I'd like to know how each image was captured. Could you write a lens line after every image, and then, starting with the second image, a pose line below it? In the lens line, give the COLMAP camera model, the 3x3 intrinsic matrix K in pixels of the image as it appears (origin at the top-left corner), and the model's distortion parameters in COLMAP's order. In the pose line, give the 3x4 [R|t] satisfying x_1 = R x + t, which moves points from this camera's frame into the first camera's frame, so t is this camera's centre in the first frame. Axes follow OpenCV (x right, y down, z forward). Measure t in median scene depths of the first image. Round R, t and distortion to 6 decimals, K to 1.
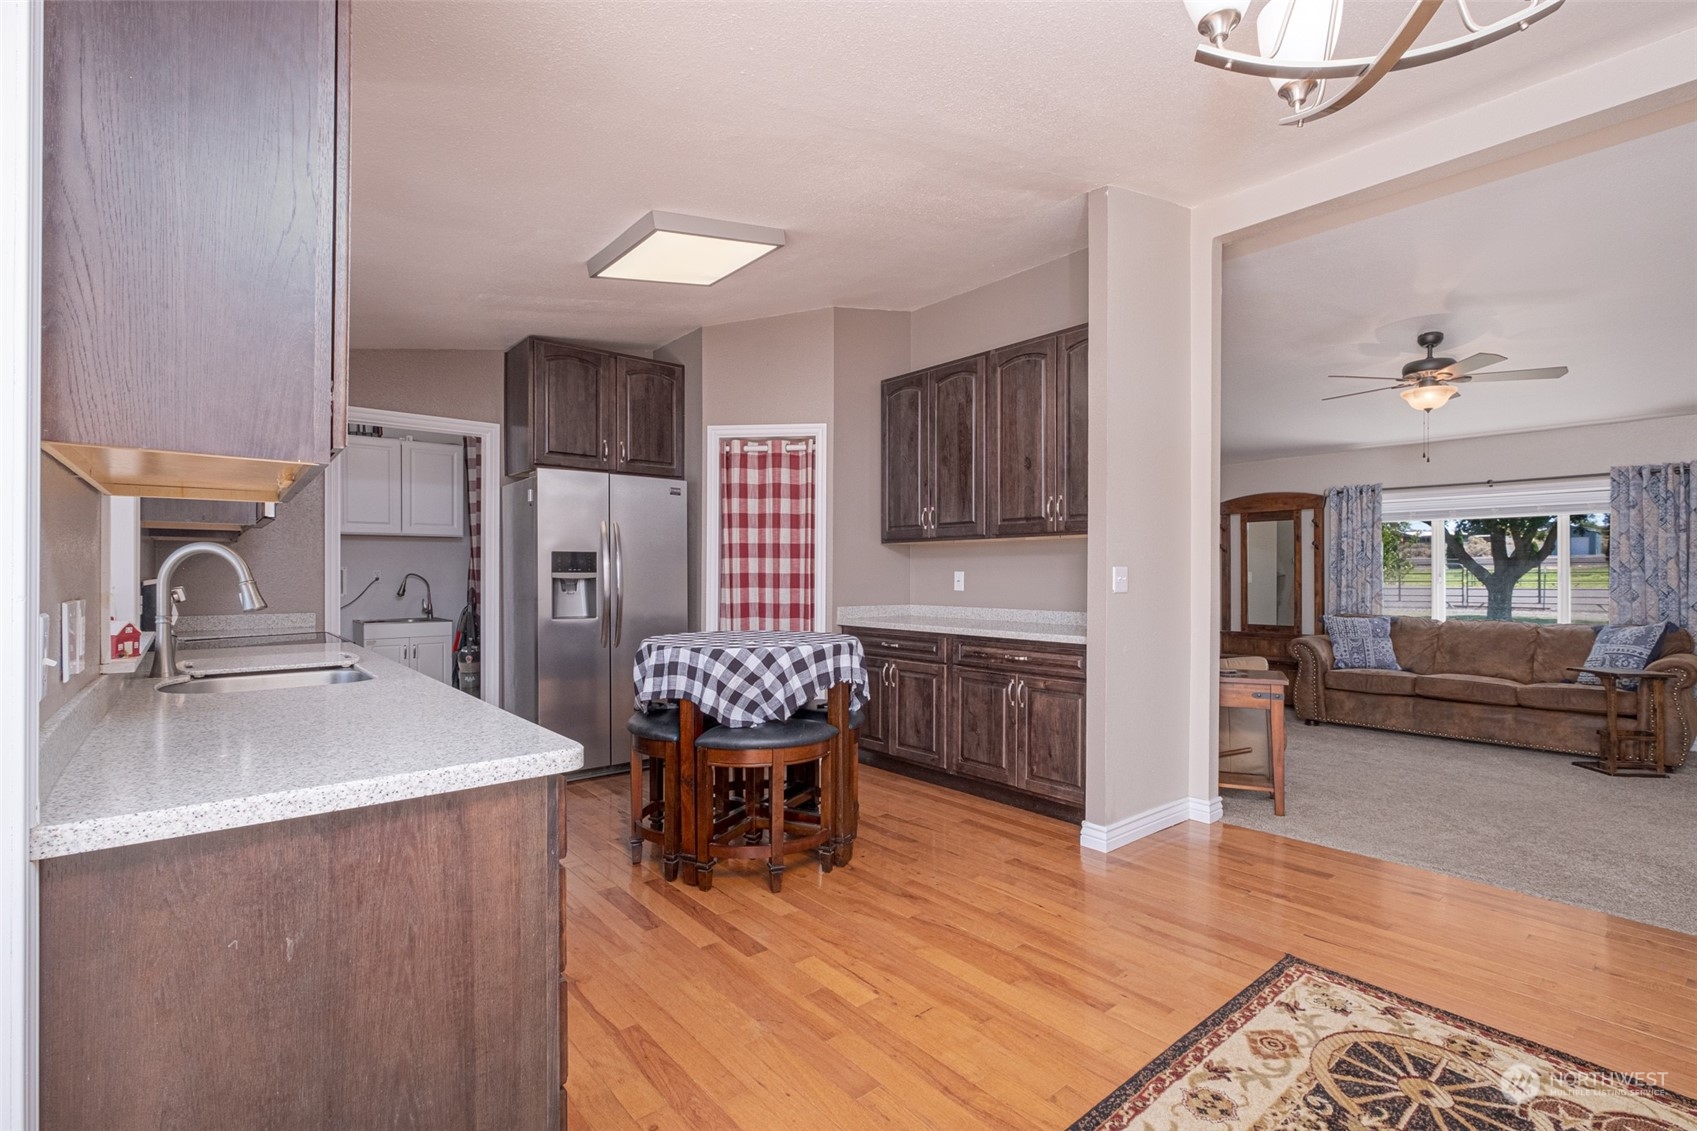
lens RADIAL K [[778.4, 0, 854.8], [0, 778.4, 573.3], [0, 0, 1]] dist [-0.026758, -0.000427]
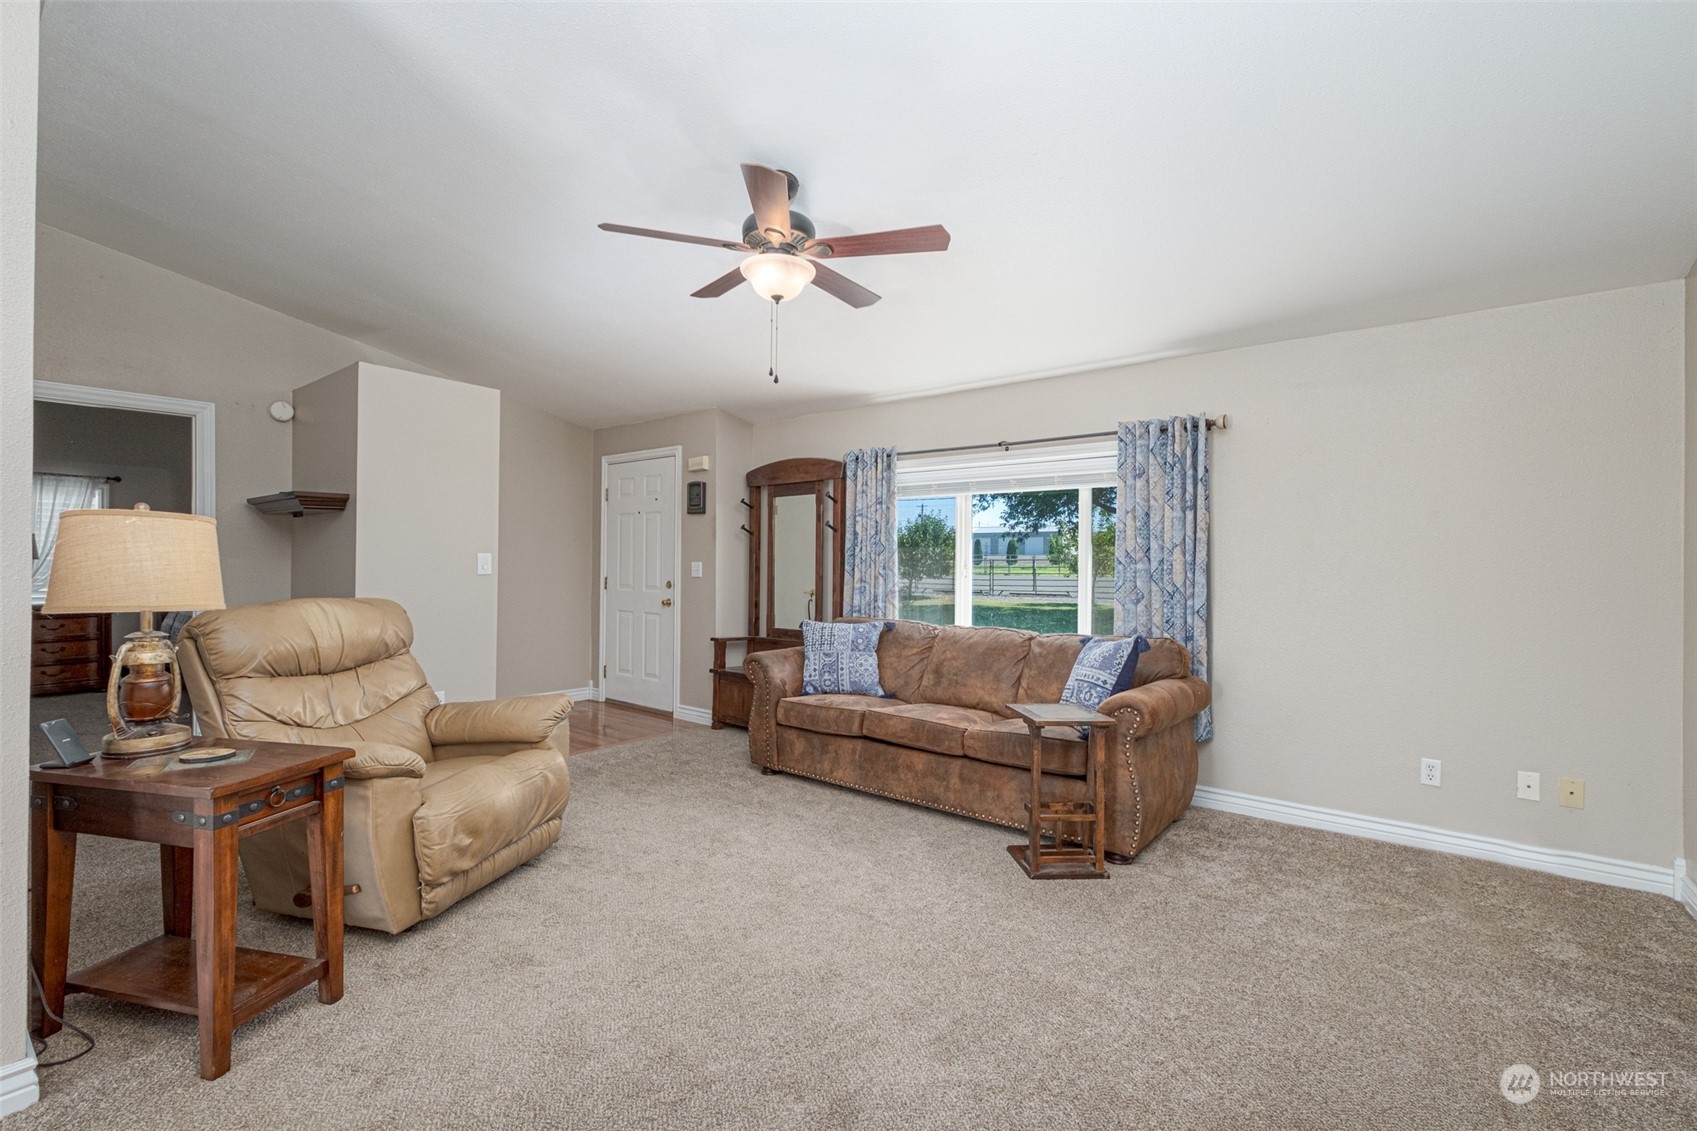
lens RADIAL K [[778.4, 0, 837.3], [0, 778.4, 563.0], [0, 0, 1]] dist [-0.026758, -0.000427]
pose [[0.975464, 0.010488, 0.219908, 0.575820], [-0.010373, 0.999945, -0.001675, 0.001538], [-0.219914, -0.000647, 0.975519, 0.325840]]
